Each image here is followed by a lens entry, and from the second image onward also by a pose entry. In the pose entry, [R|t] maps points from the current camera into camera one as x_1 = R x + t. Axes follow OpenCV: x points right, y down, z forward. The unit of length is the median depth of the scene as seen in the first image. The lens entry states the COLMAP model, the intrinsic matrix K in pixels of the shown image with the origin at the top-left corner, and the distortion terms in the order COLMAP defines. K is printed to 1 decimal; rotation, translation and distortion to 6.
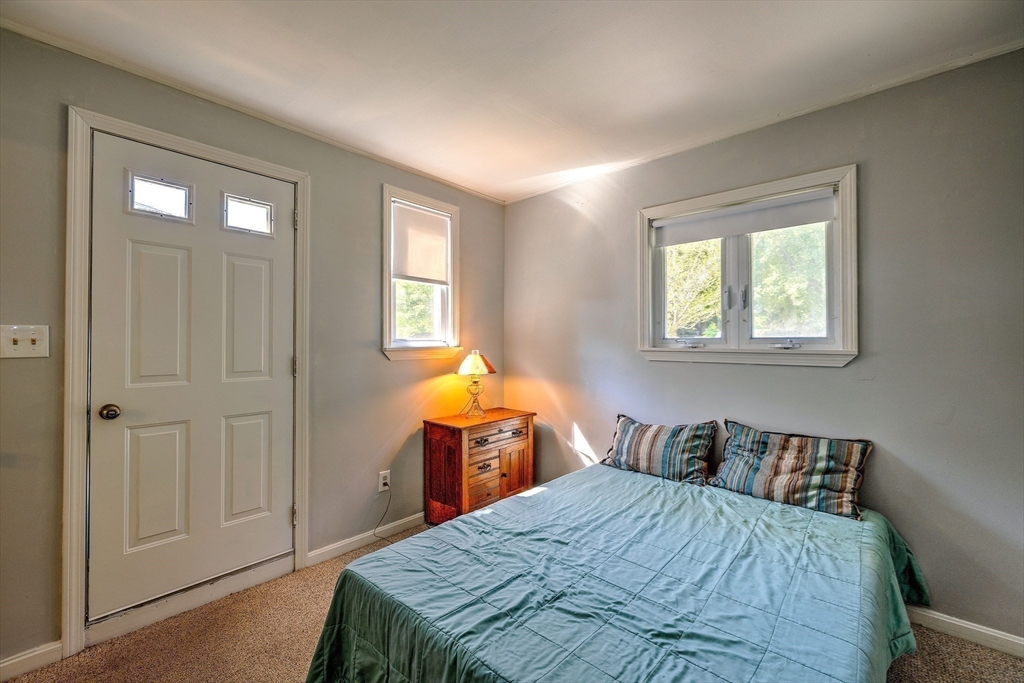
lens RADIAL K [[427.9, 0, 513.5], [0, 427.9, 338.4], [0, 0, 1]] dist [-0.001455, -0.000134]
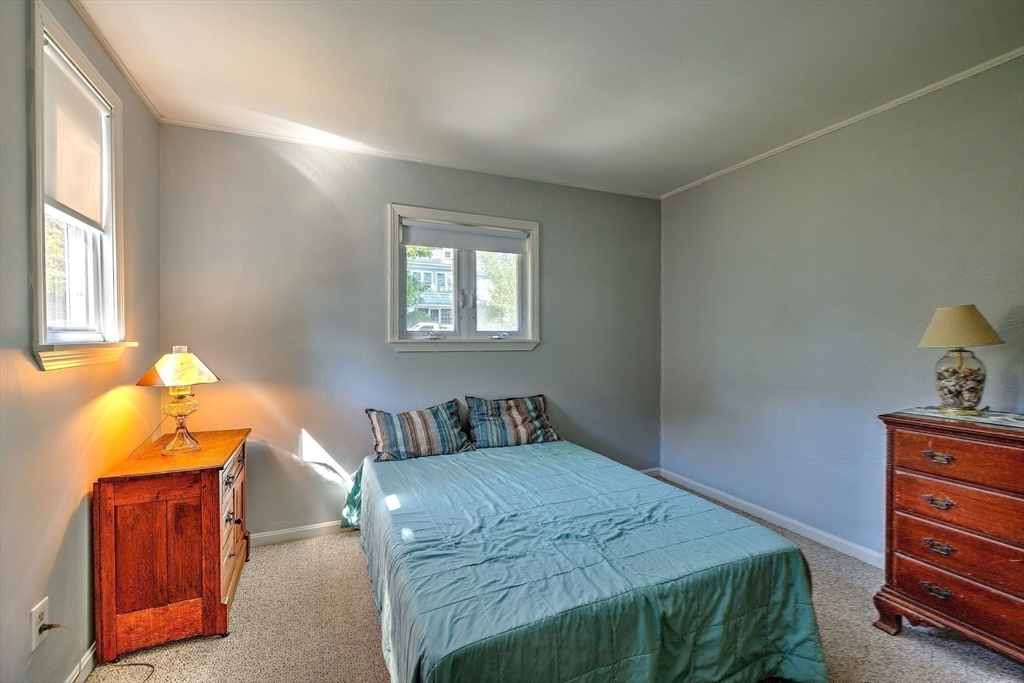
lens RADIAL K [[427.9, 0, 506.8], [0, 427.9, 340.8], [0, 0, 1]] dist [-0.001455, -0.000134]
pose [[0.409017, -0.010704, 0.912464, -0.620387], [-0.008361, 0.999845, 0.015477, 0.007190], [-0.912489, -0.013960, 0.408864, 0.396535]]
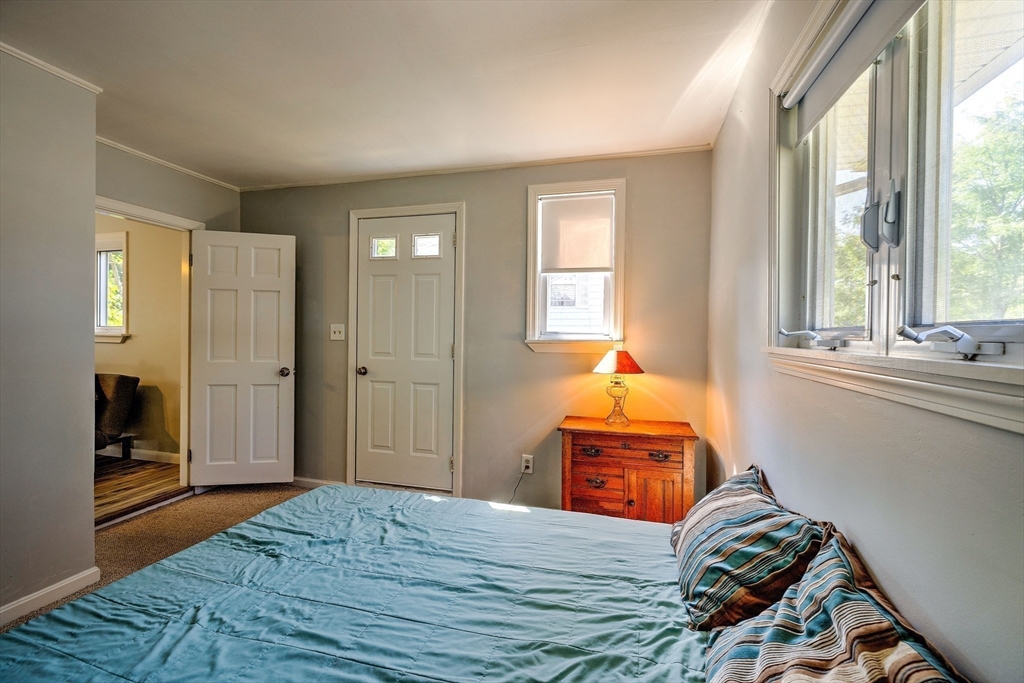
lens RADIAL K [[427.9, 0, 508.1], [0, 427.9, 338.6], [0, 0, 1]] dist [-0.001455, -0.000134]
pose [[0.446426, 0.011488, -0.894747, 0.753072], [-0.003807, 0.999933, 0.010939, 0.008669], [0.894813, -0.001477, 0.446440, 0.570329]]
